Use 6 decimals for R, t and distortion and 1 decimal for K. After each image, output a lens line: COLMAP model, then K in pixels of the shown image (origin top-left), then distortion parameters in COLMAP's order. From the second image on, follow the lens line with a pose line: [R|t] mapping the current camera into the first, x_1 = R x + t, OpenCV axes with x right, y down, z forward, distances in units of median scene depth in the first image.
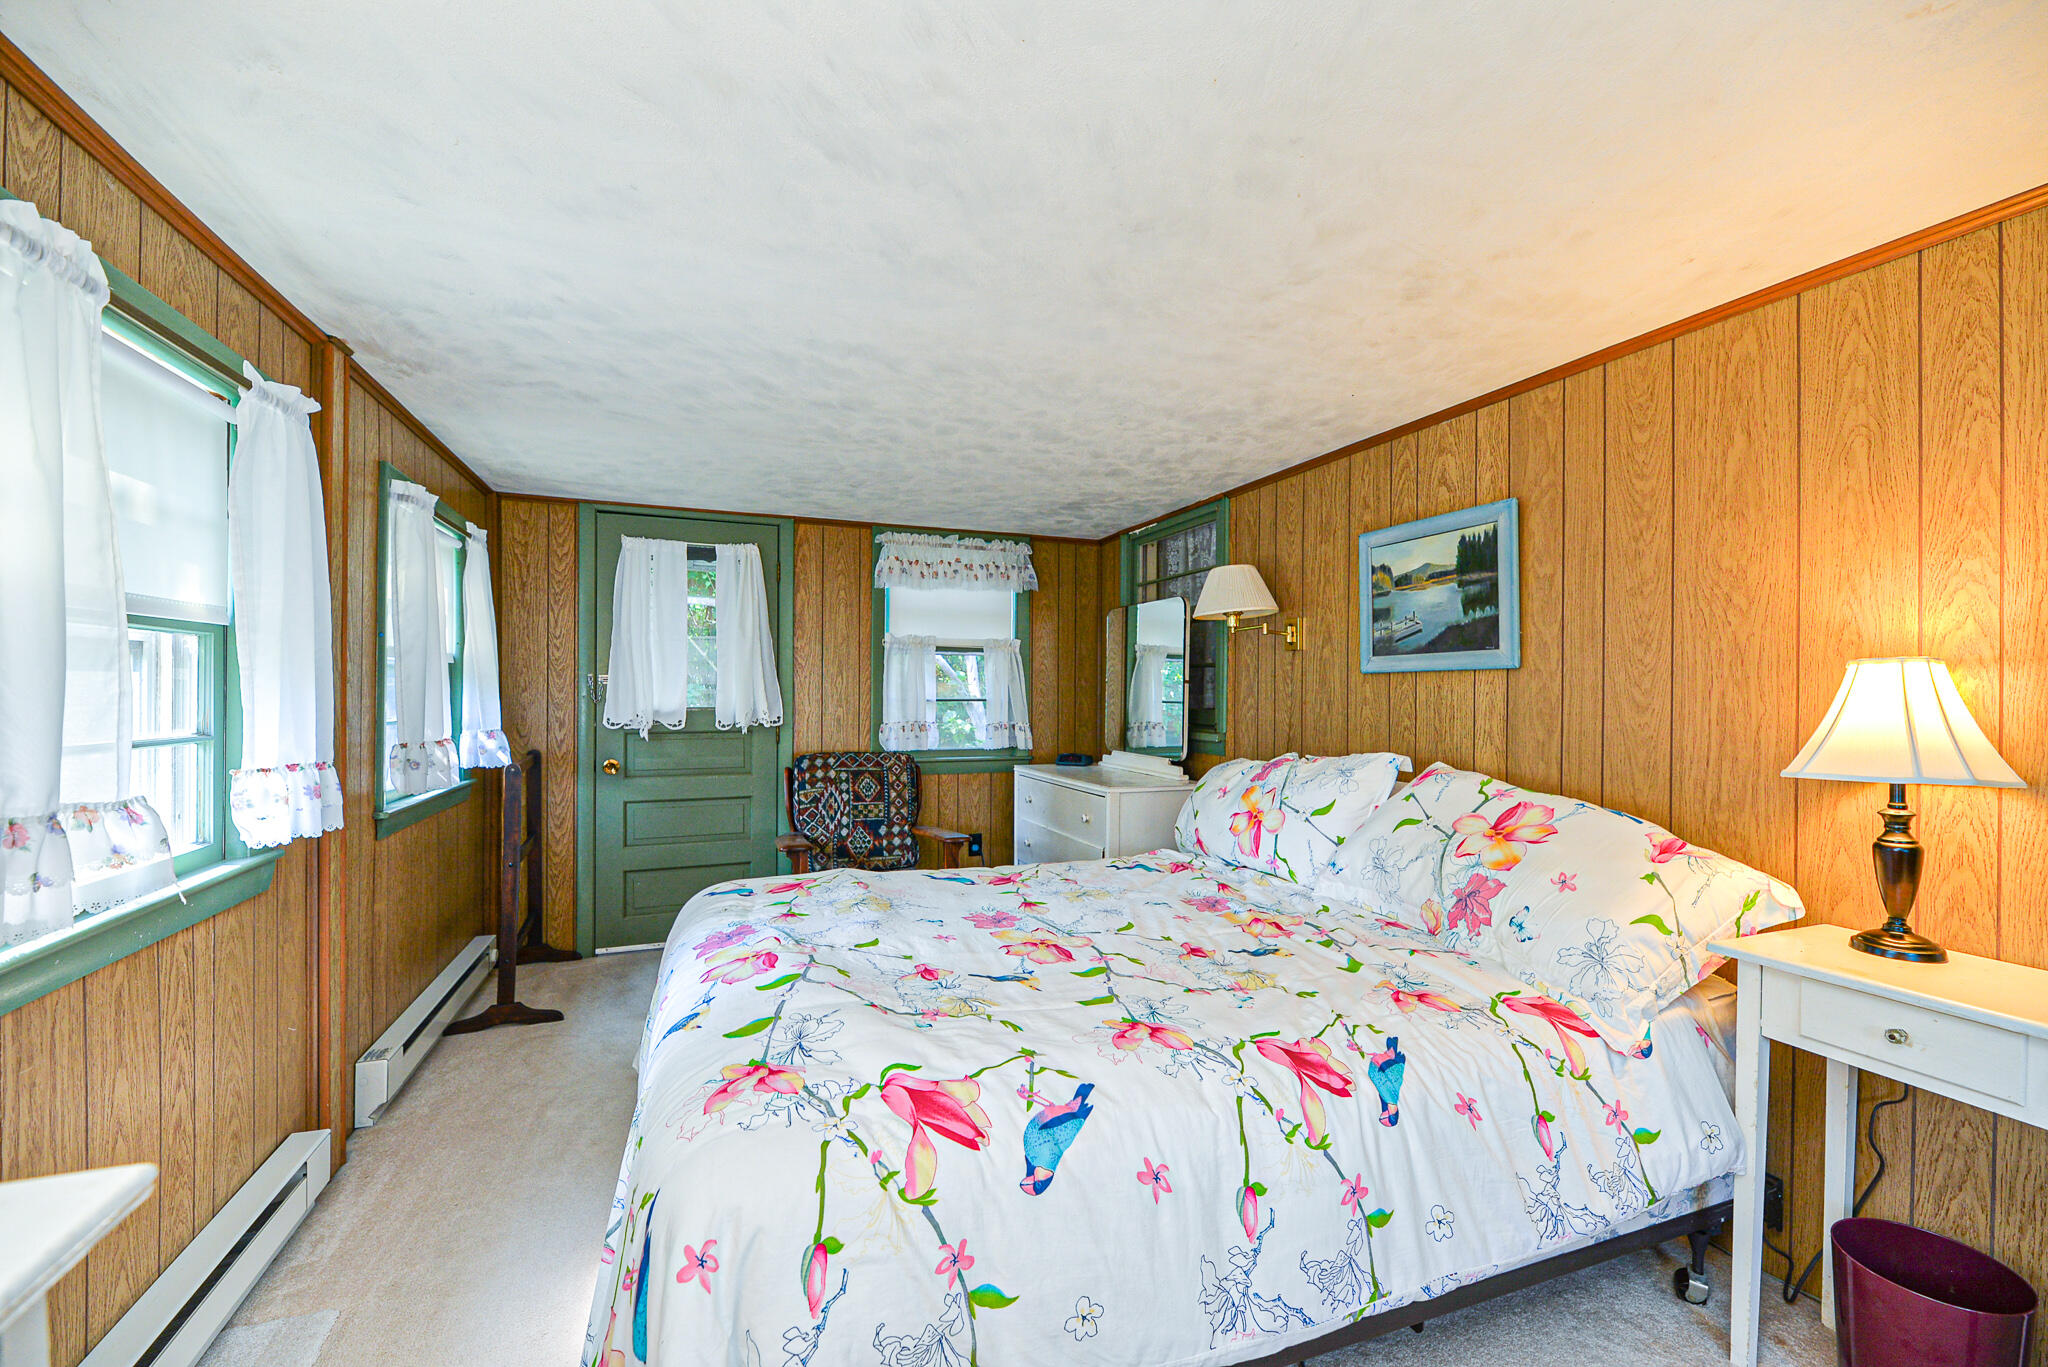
lens RADIAL K [[831.3, 0, 1023.3], [0, 831.3, 693.1], [0, 0, 1]] dist [-0.015024, -0.000277]
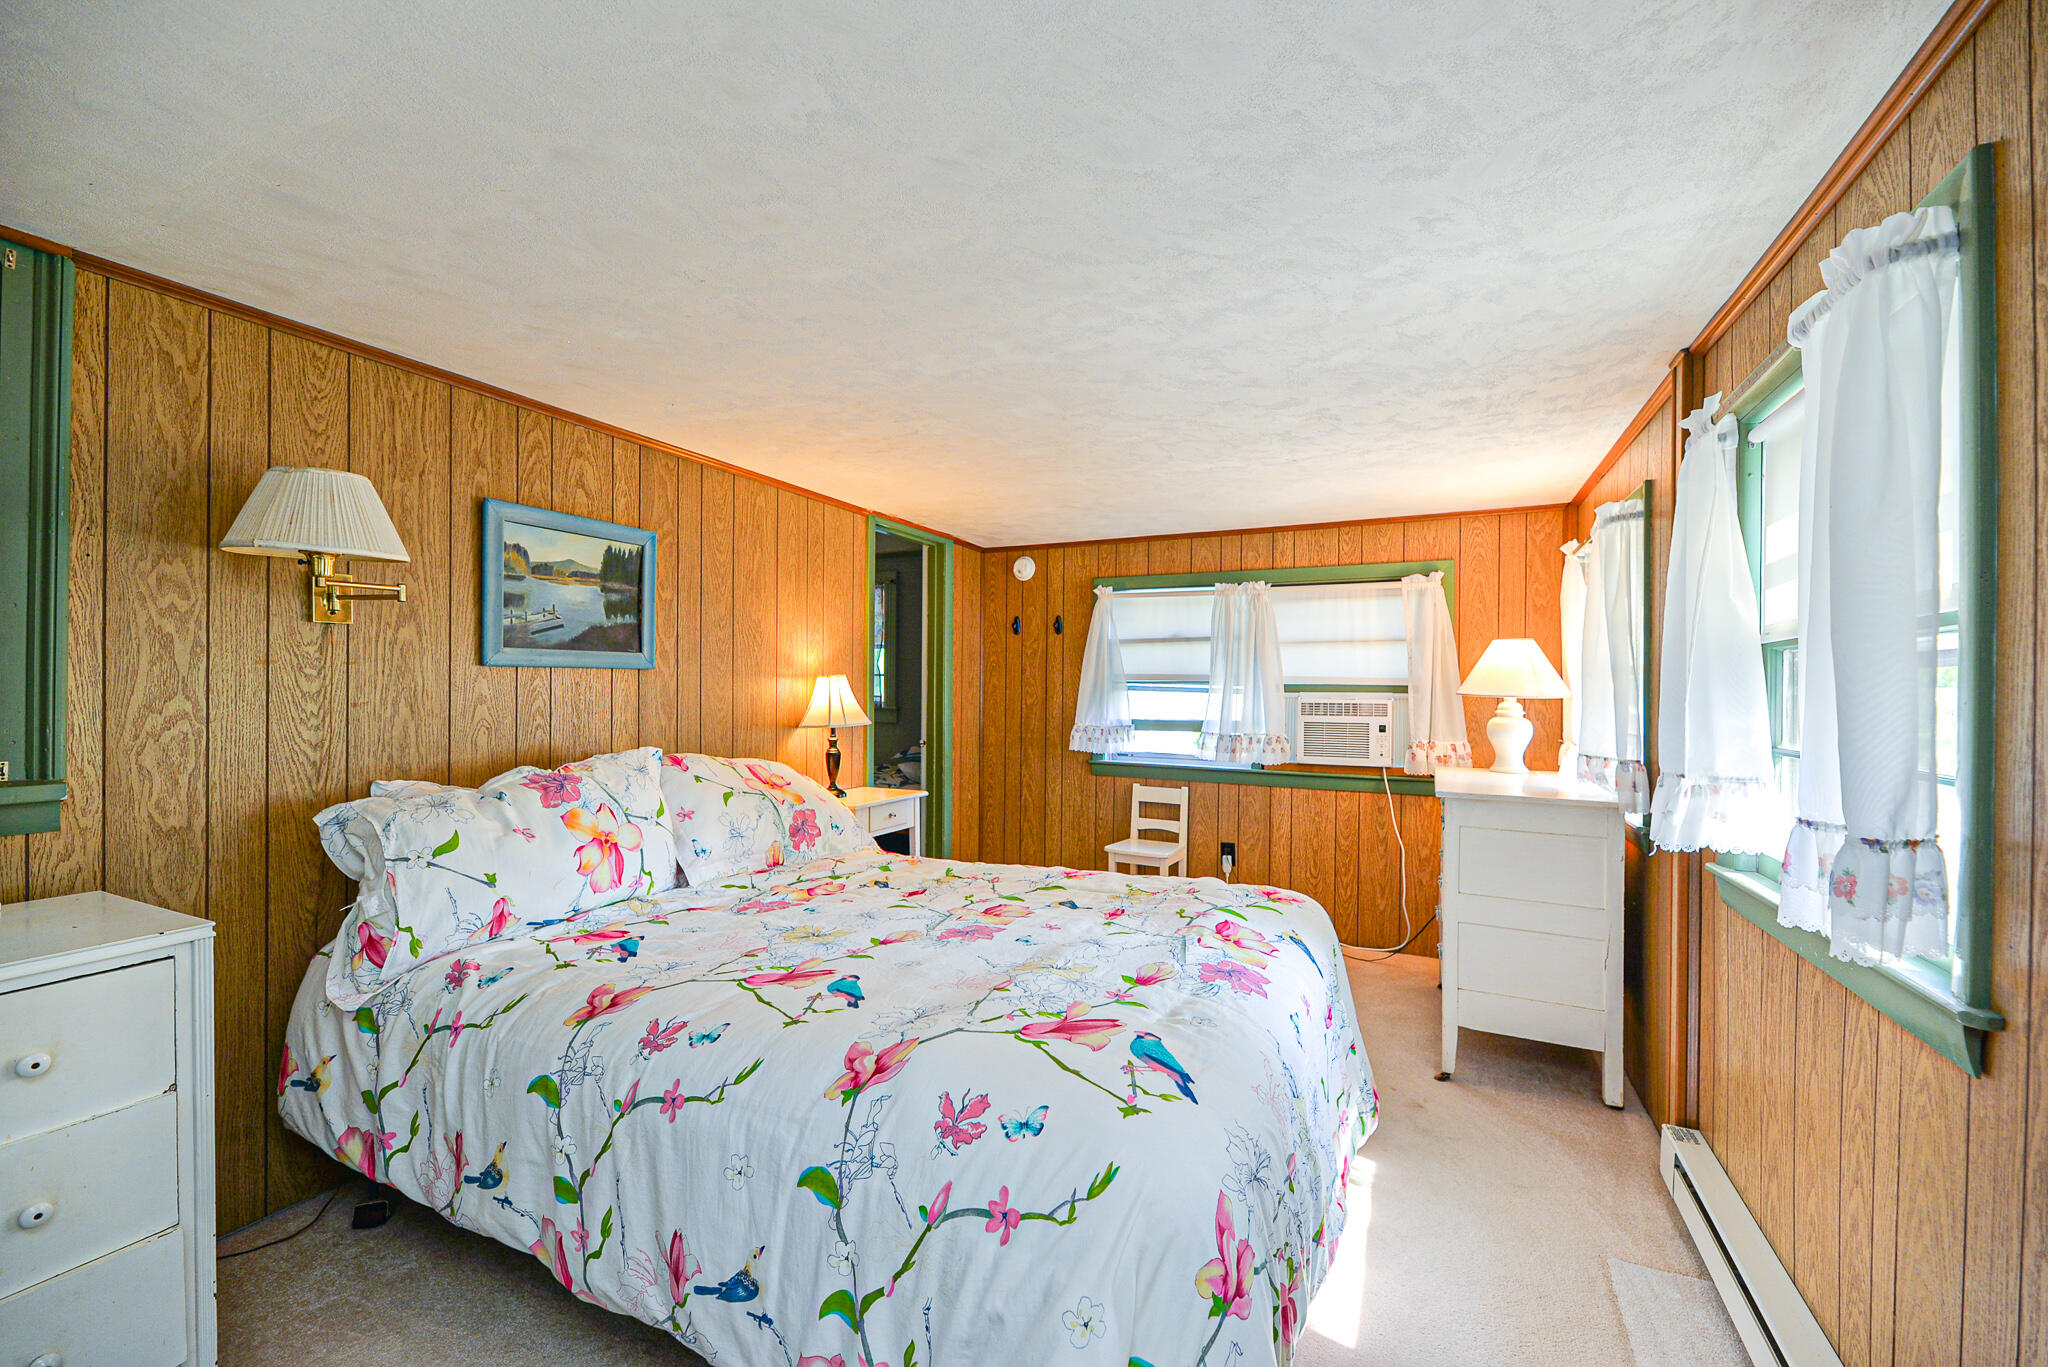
lens RADIAL K [[831.3, 0, 1023.4], [0, 831.3, 687.2], [0, 0, 1]] dist [-0.015024, -0.000277]
pose [[-0.685963, -0.008745, 0.727584, -0.661421], [-0.008933, 0.999954, 0.003597, -0.012110], [-0.727582, -0.004032, -0.686009, 1.382612]]
